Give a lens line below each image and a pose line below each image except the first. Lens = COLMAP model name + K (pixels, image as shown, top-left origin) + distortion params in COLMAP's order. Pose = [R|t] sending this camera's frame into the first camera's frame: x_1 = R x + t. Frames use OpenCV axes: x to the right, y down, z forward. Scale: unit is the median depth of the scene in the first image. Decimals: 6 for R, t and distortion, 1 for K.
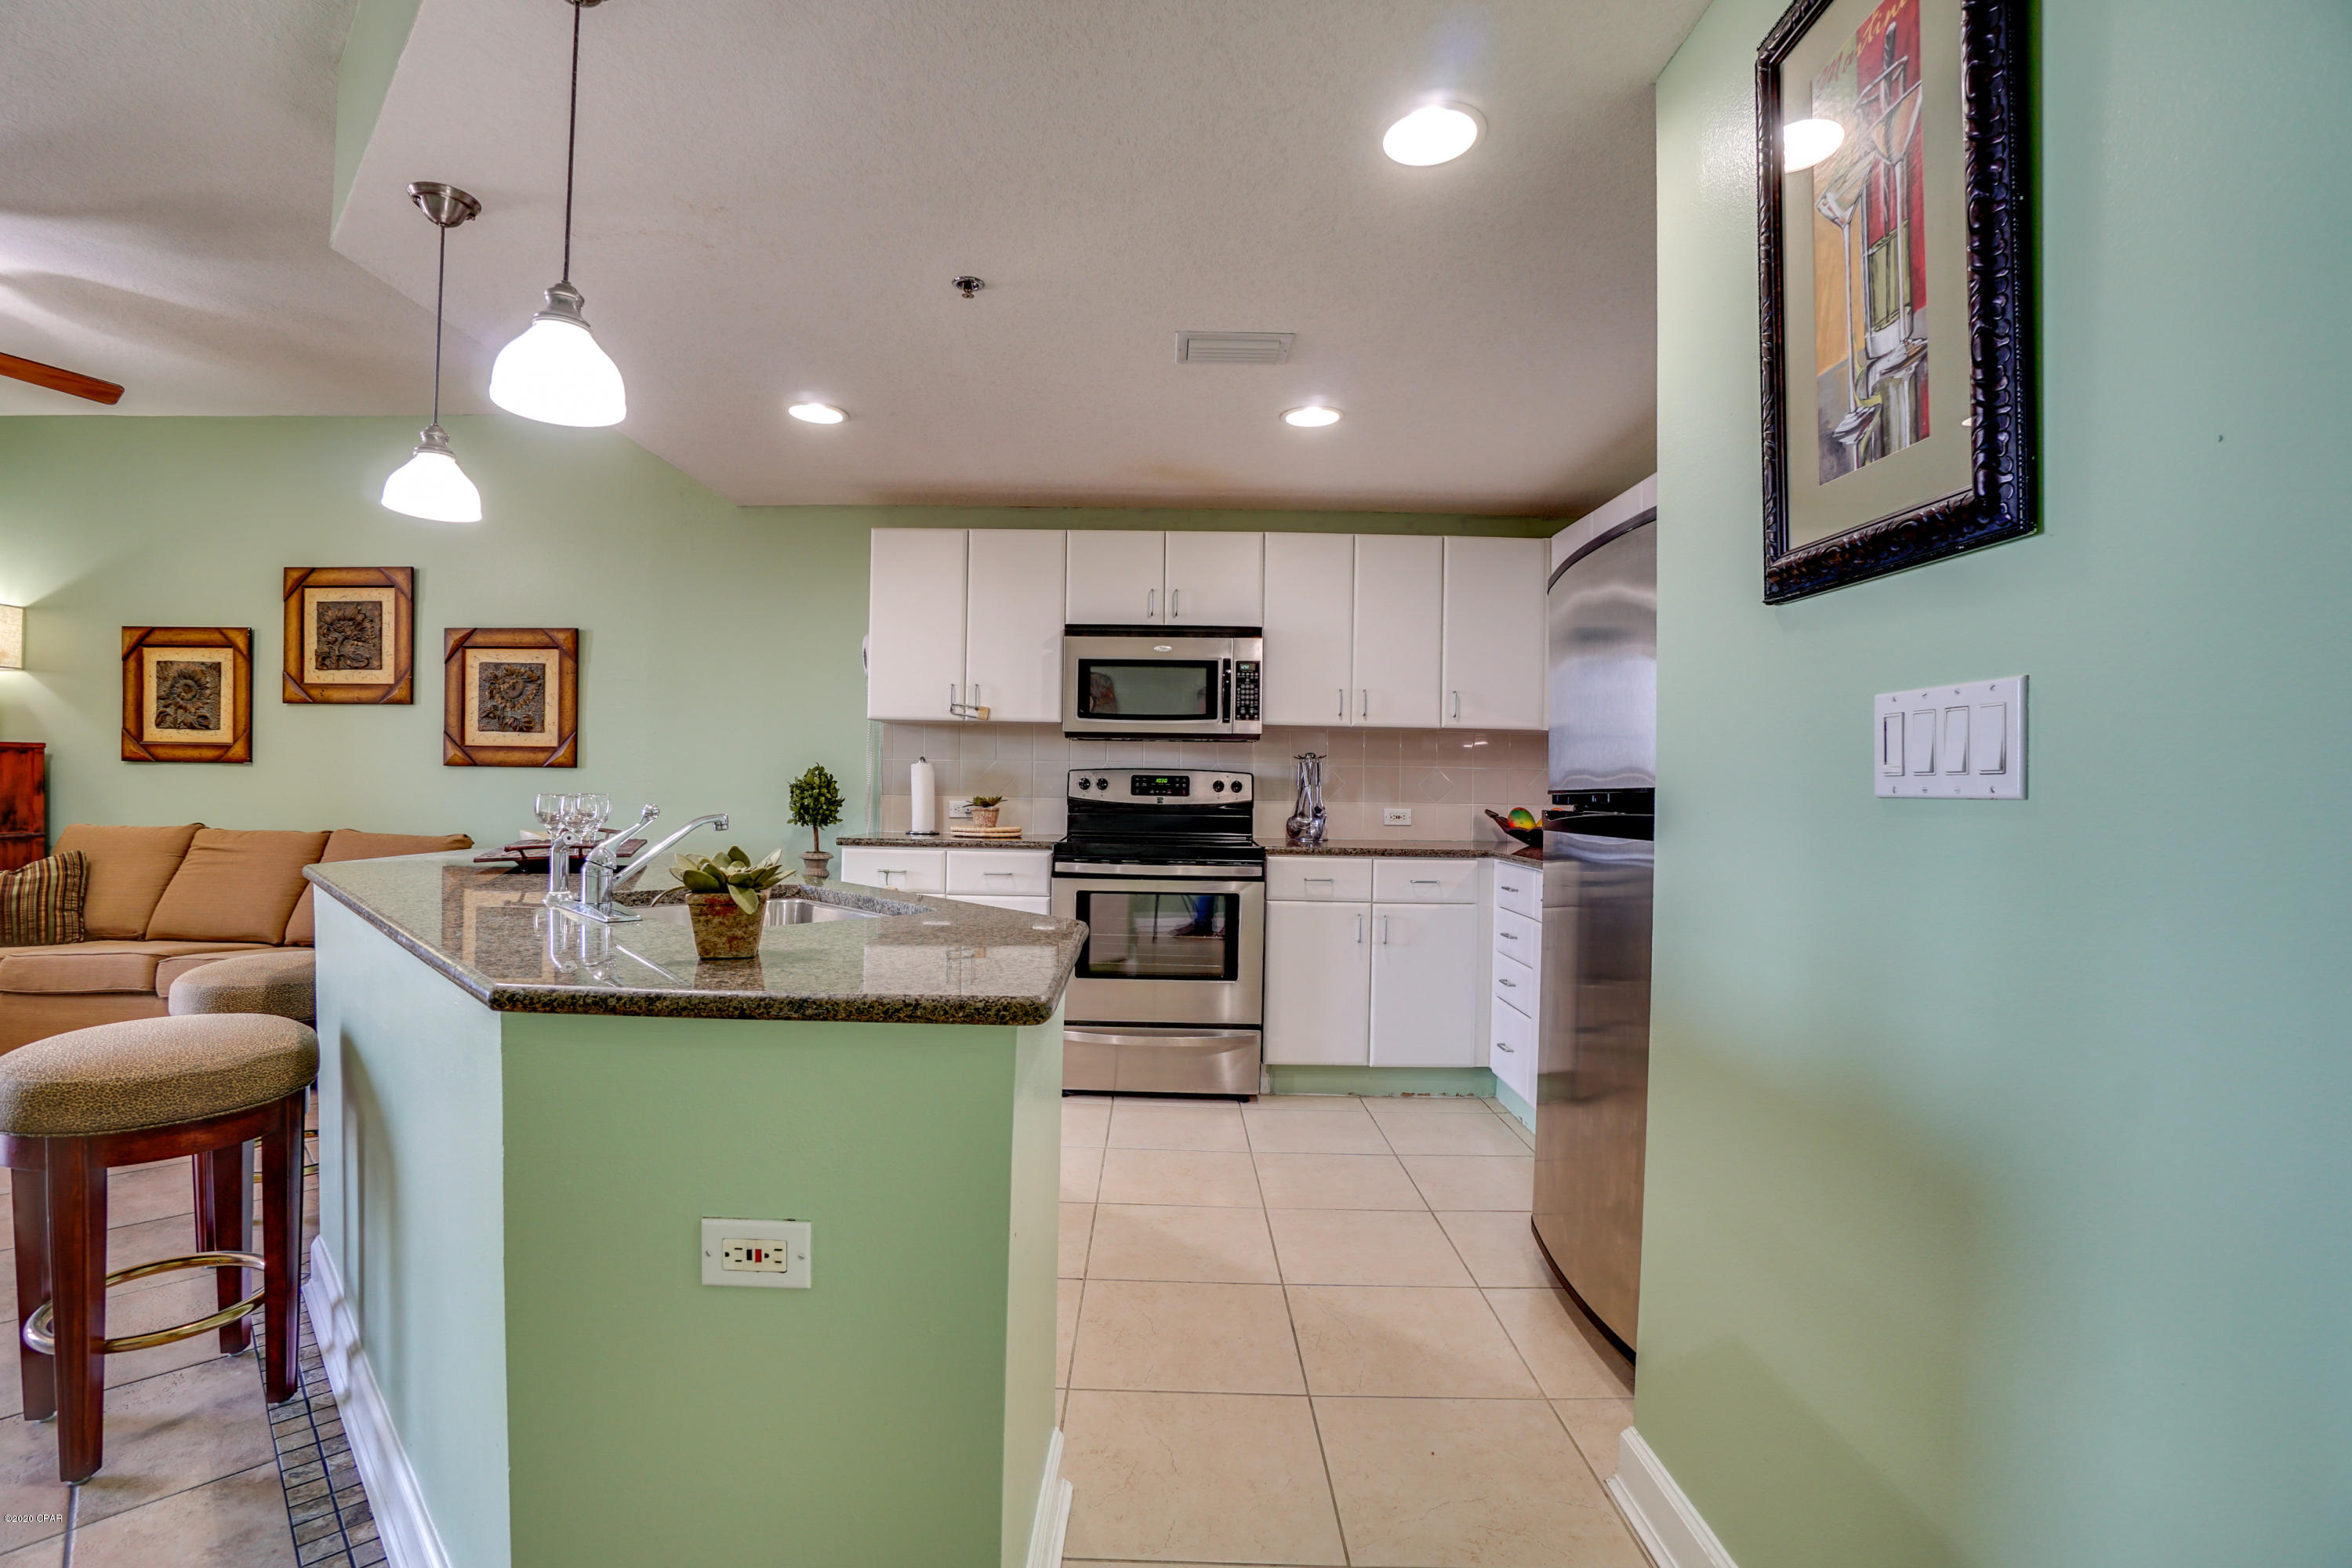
lens RADIAL K [[1094.0, 0, 1161.6], [0, 1094.0, 779.7], [0, 0, 1]] dist [-0.057817, 0.016015]
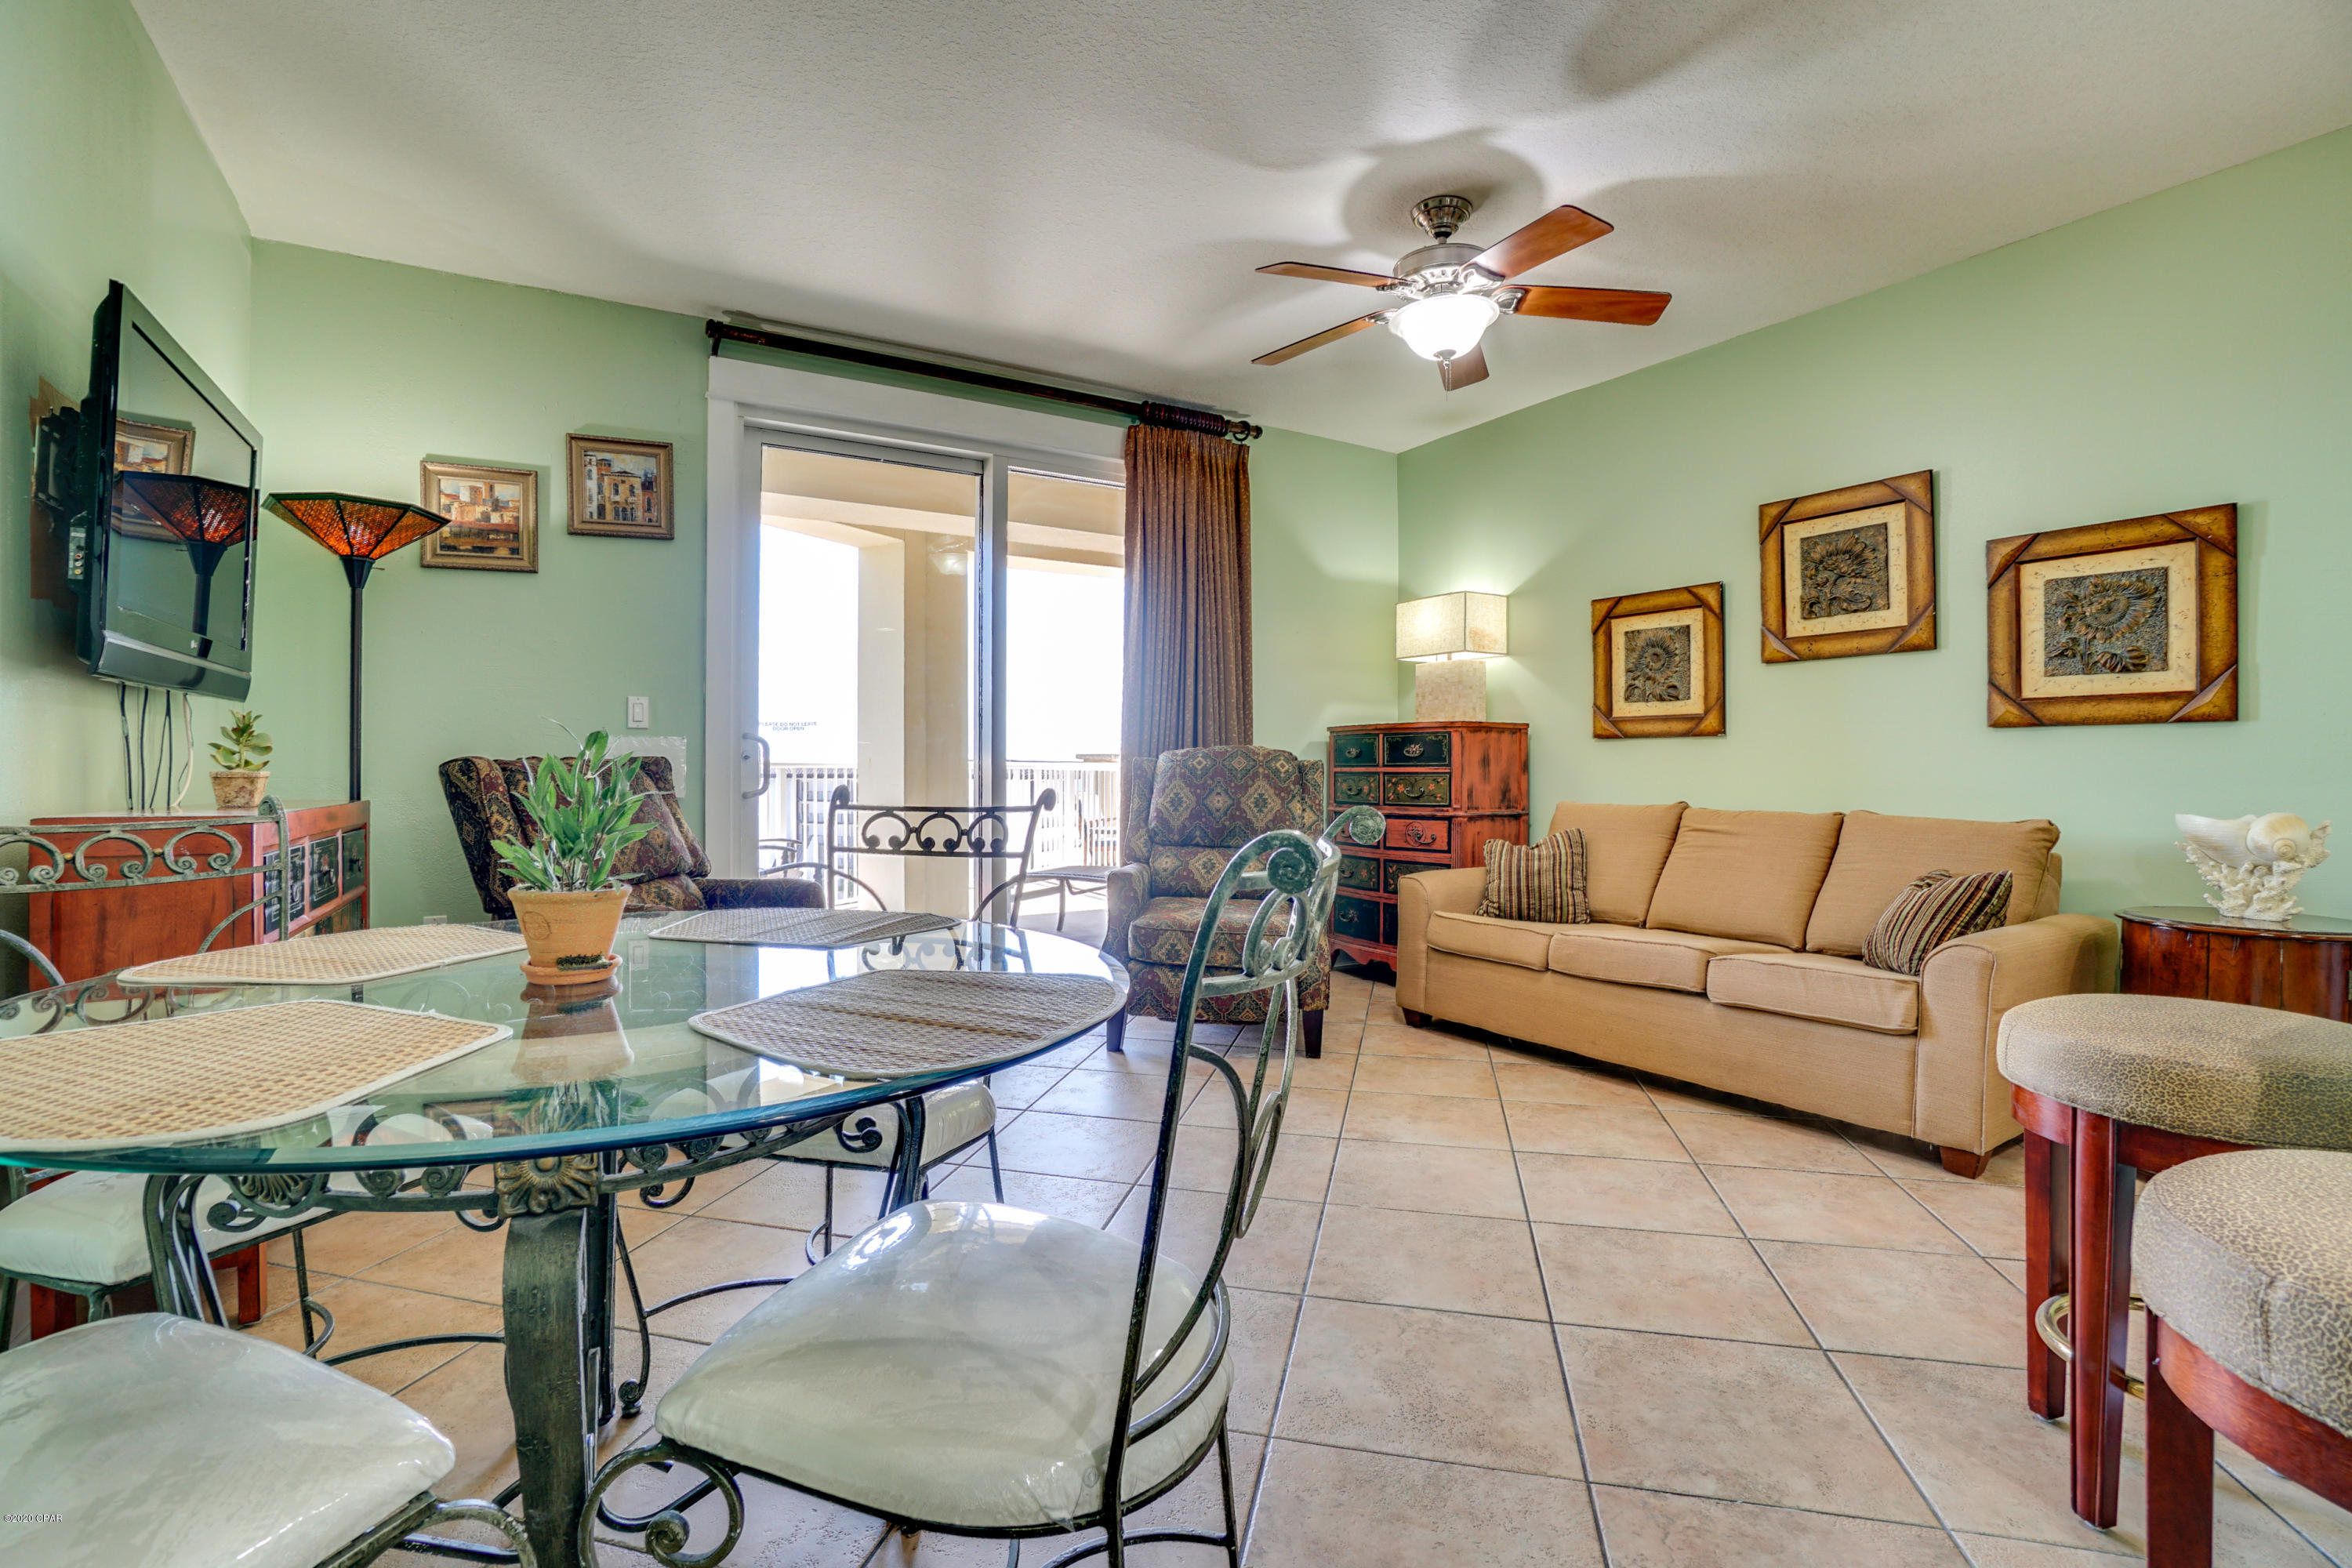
lens RADIAL K [[1094.0, 0, 1158.9], [0, 1094.0, 767.2], [0, 0, 1]] dist [-0.057817, 0.016015]
pose [[0.529239, -0.017105, -0.848300, -0.366396], [0.004797, 0.999841, -0.017168, 0.025183], [0.848459, 0.005017, 0.529237, 0.129903]]
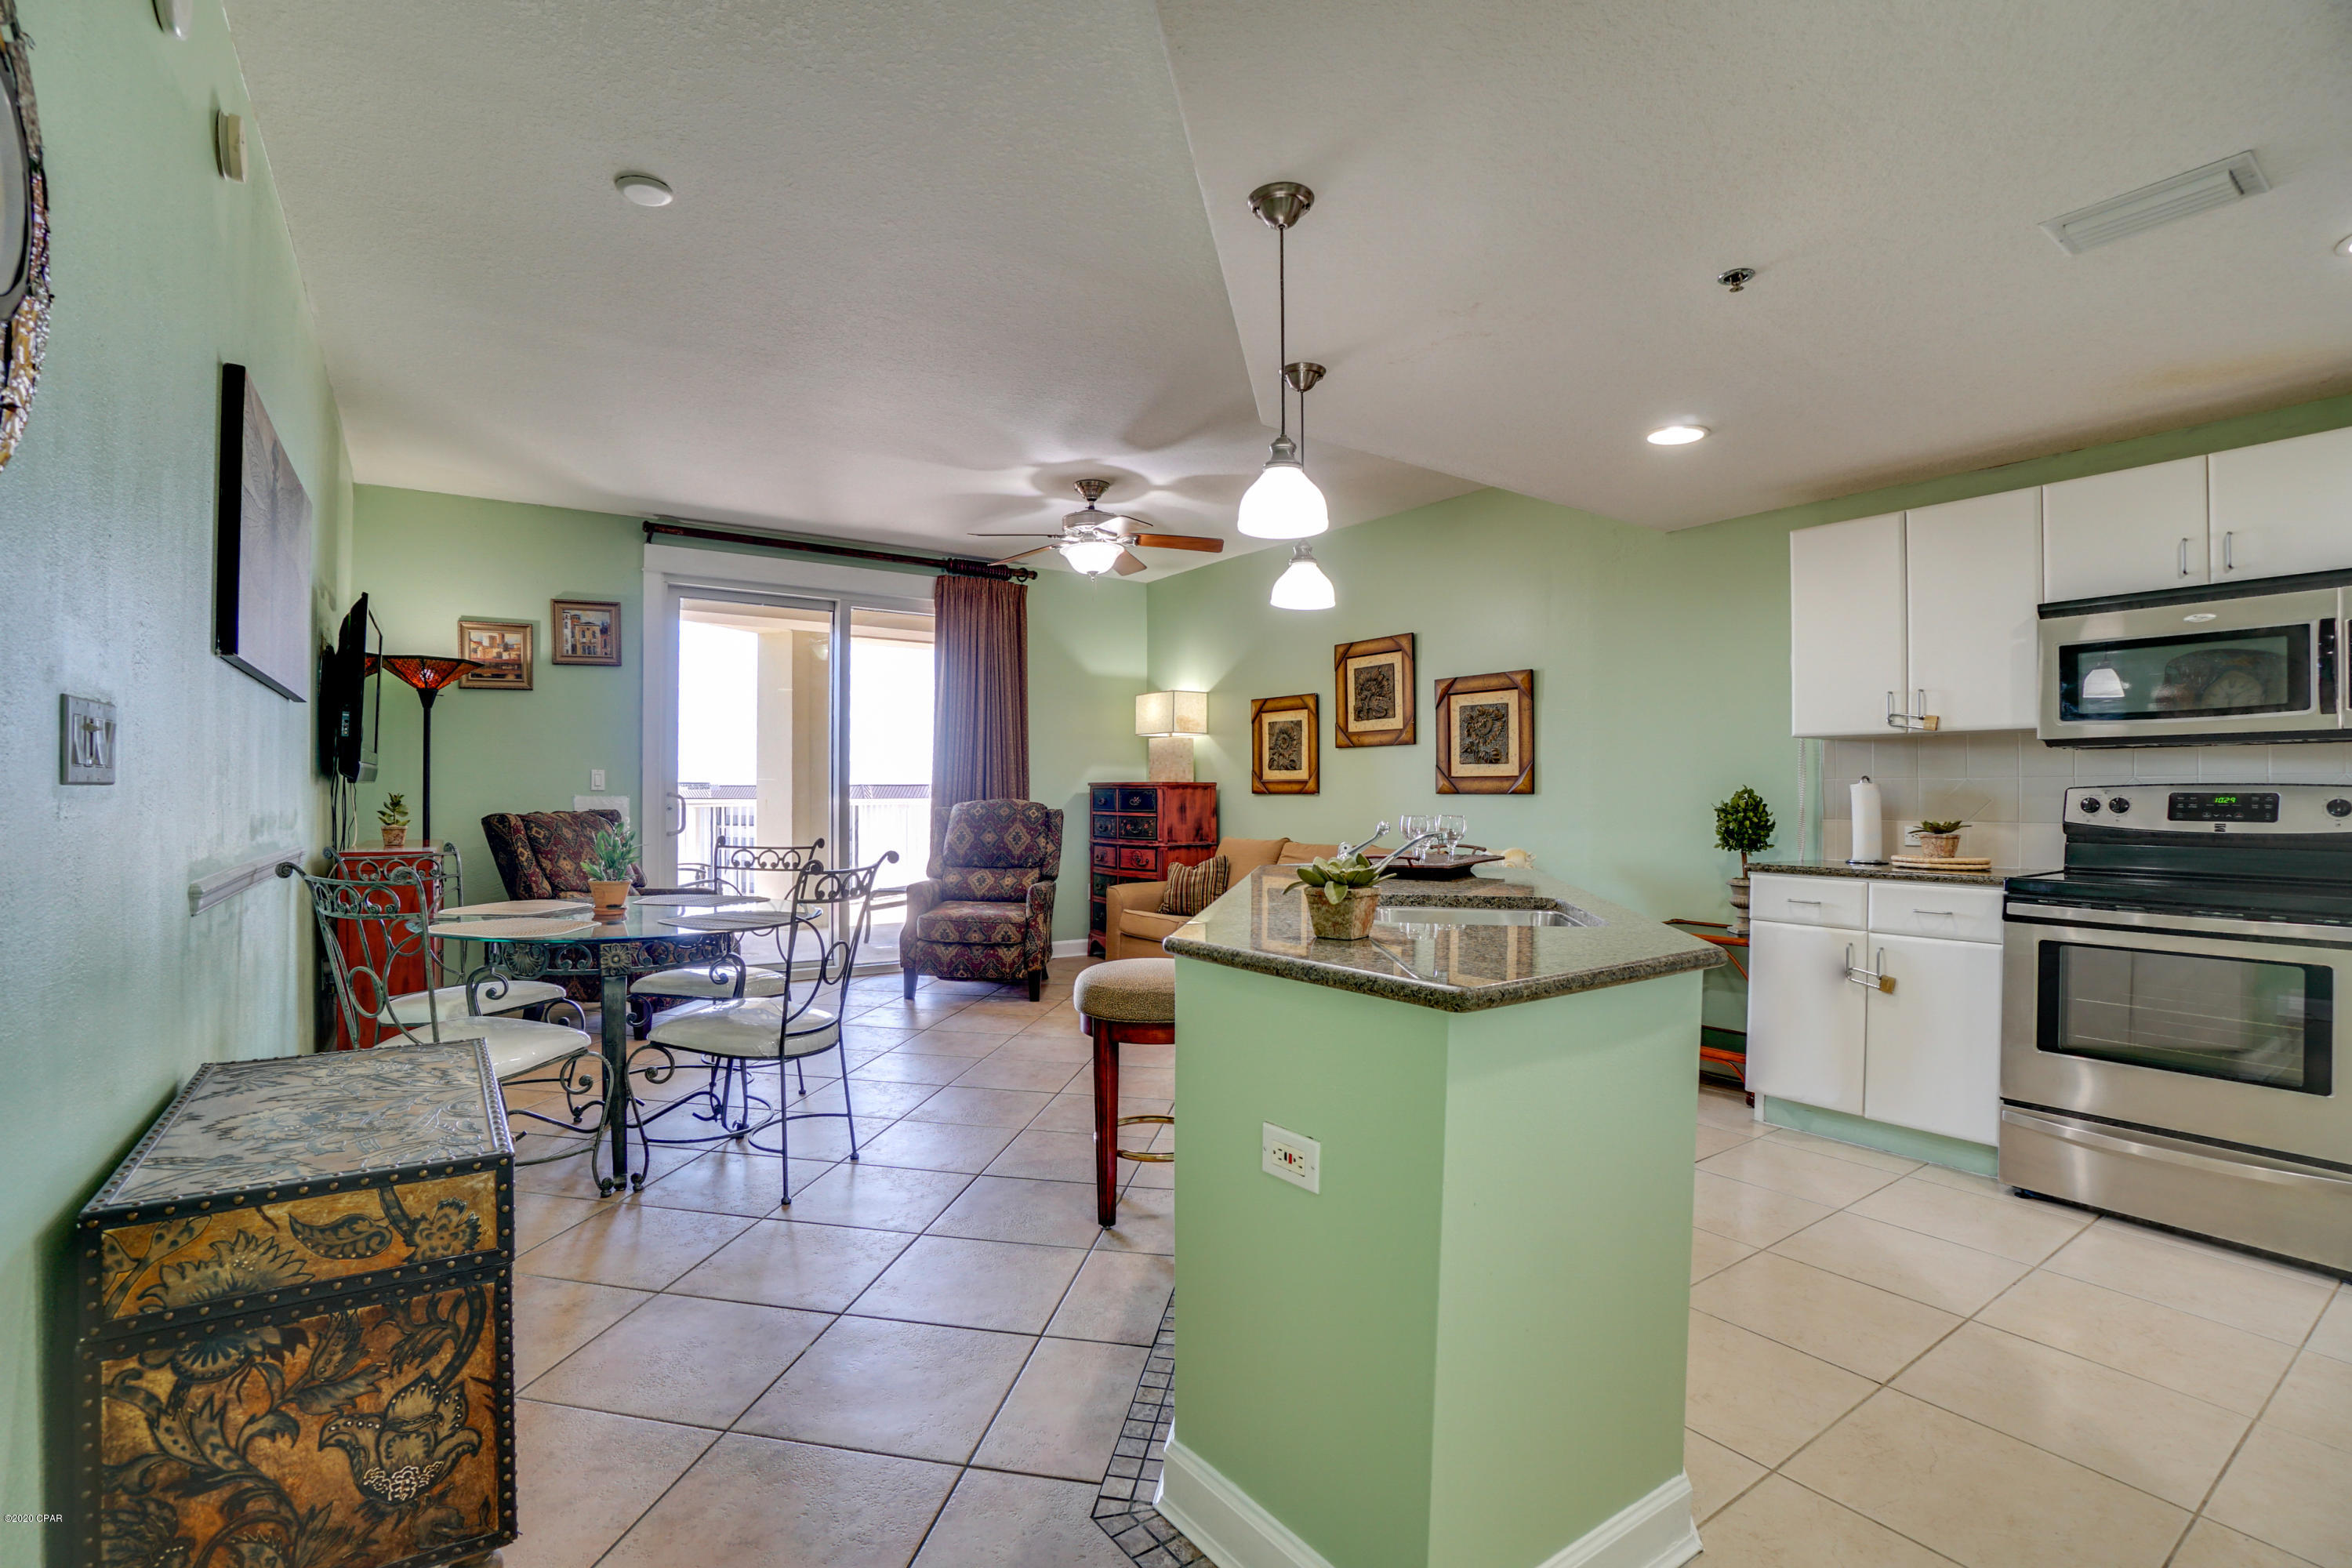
lens RADIAL K [[1094.0, 0, 1150.1], [0, 1094.0, 793.8], [0, 0, 1]] dist [-0.057817, 0.016015]
pose [[0.576542, -0.014213, -0.816944, 0.158205], [0.004517, 0.999889, -0.014208, 0.003175], [0.817055, 0.004502, 0.576542, 0.022301]]
